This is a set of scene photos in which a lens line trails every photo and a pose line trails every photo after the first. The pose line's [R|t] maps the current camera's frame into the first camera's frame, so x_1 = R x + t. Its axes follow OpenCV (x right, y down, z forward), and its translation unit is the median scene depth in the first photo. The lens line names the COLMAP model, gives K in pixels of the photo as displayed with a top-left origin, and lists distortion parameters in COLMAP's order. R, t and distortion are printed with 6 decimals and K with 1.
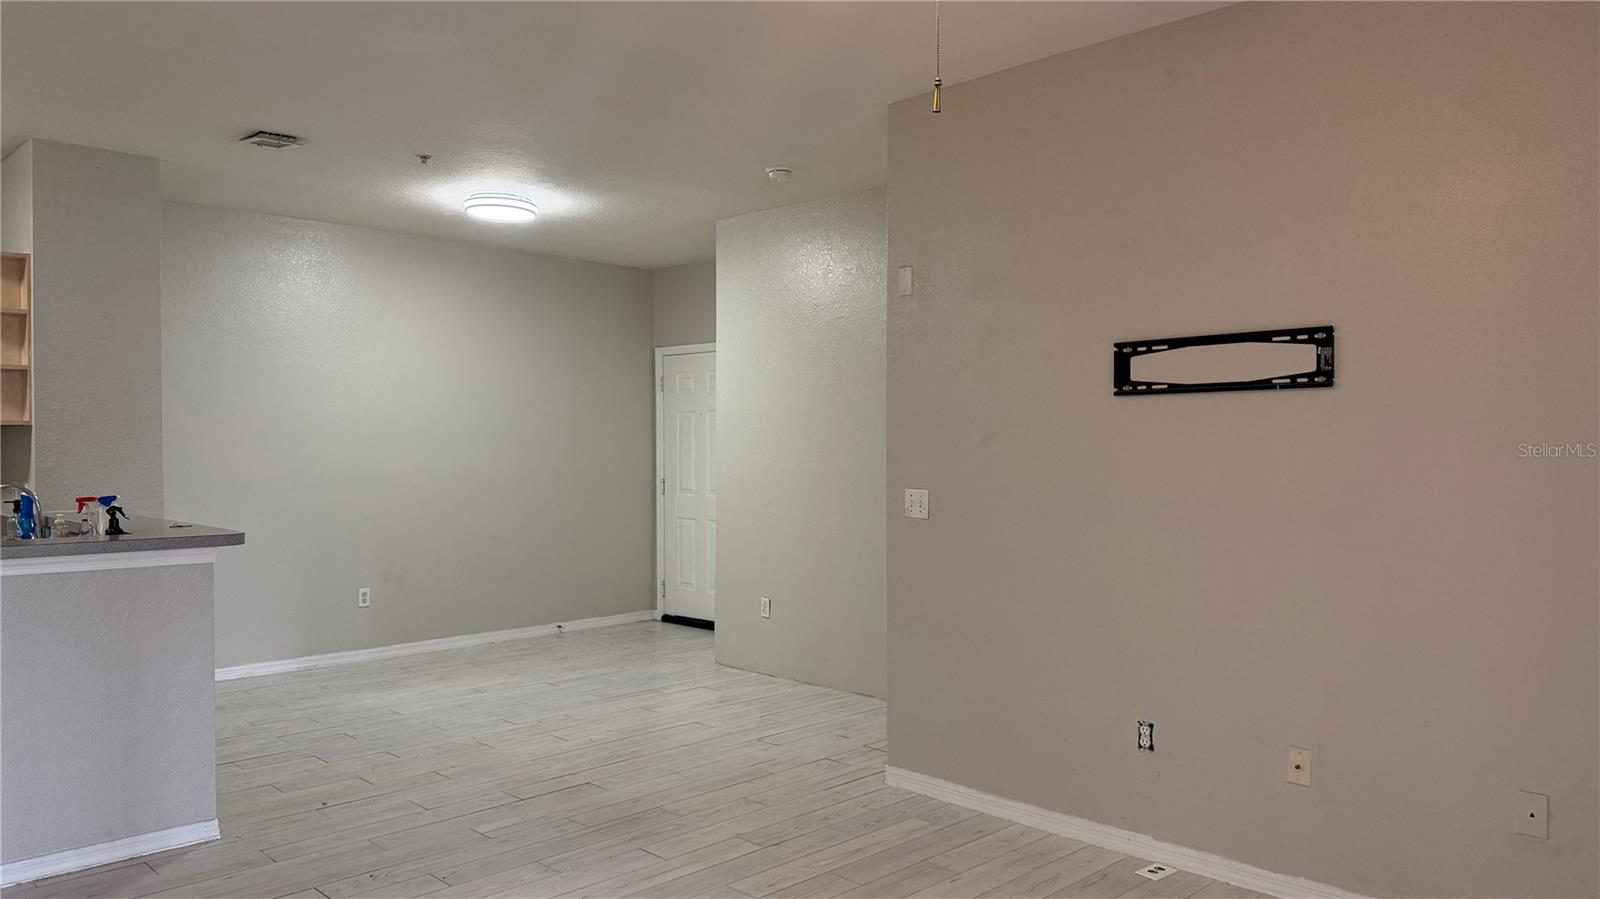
lens RADIAL K [[1128.2, 0, 800.0], [0, 1128.2, 449.5], [0, 0, 1]] dist [0.177214, -0.337647]
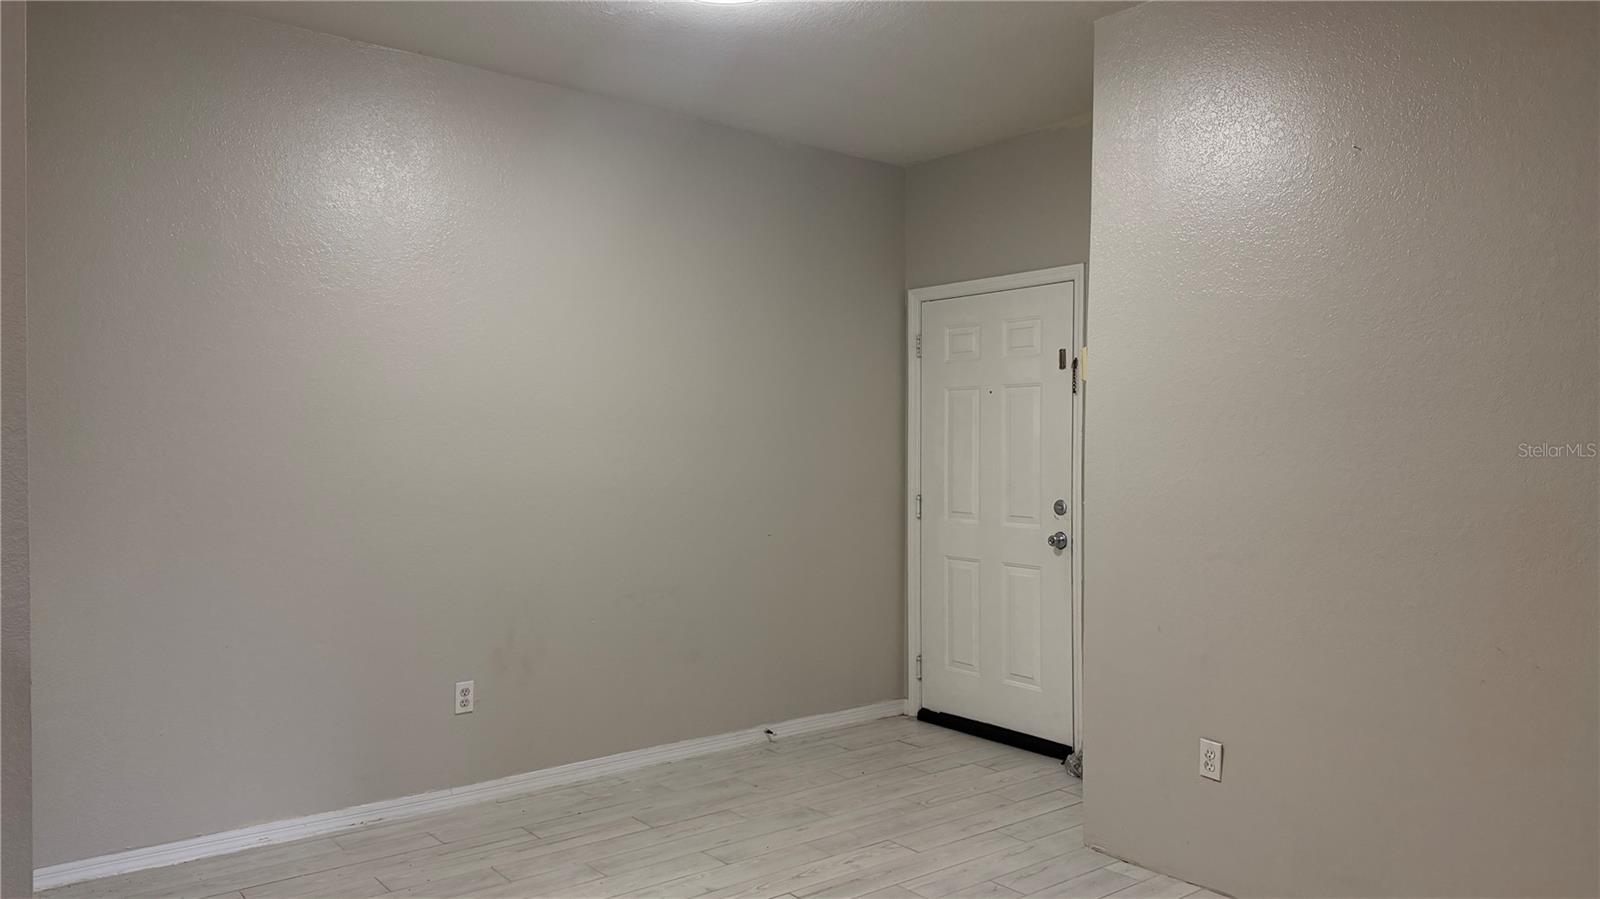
lens RADIAL K [[1128.2, 0, 800.0], [0, 1128.2, 449.5], [0, 0, 1]] dist [0.177214, -0.337647]
pose [[0.995037, 0.005476, -0.099356, -0.148339], [-0.005733, 0.999981, -0.002301, 0.002740], [0.099341, 0.002860, 0.995049, 0.426090]]
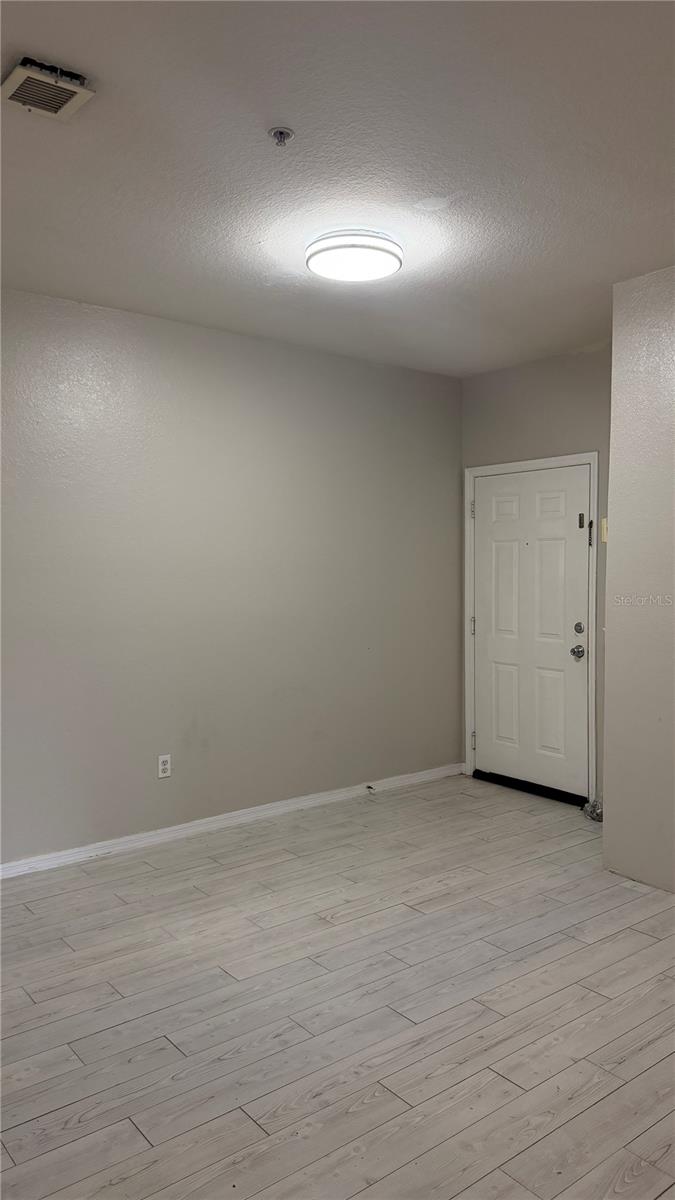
lens RADIAL K [[846.2, 0, 343.6], [0, 846.2, 597.9], [0, 0, 1]] dist [0.177214, -0.337647]
pose [[0.994049, 0.001103, -0.108926, -0.177770], [0.002770, 0.999369, 0.035397, -0.015351], [0.108896, -0.035488, 0.993419, 0.391242]]
